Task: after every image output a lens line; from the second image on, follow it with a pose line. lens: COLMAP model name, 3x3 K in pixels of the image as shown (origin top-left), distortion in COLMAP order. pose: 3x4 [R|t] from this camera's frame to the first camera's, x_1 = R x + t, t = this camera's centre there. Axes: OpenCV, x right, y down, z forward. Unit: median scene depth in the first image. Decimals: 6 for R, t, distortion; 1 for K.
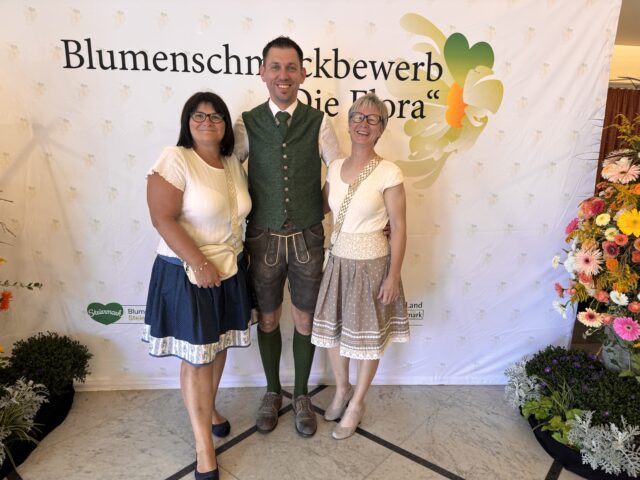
lens RADIAL K [[493.0, 0, 318.4], [0, 493.0, 252.9], [0, 0, 1]] dist [0.006169, -0.002338]
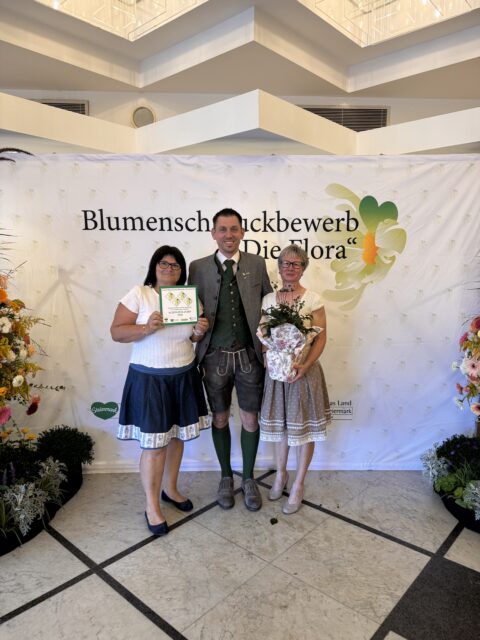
lens RADIAL K [[459.8, 0, 236.6], [0, 459.8, 315.4], [0, 0, 1]] dist [0.129272, -0.208073]
pose [[0.998831, -0.016473, -0.045443, -0.026103], [0.011338, 0.993753, -0.111024, 0.015073], [0.046988, 0.110379, 0.992778, -0.246219]]
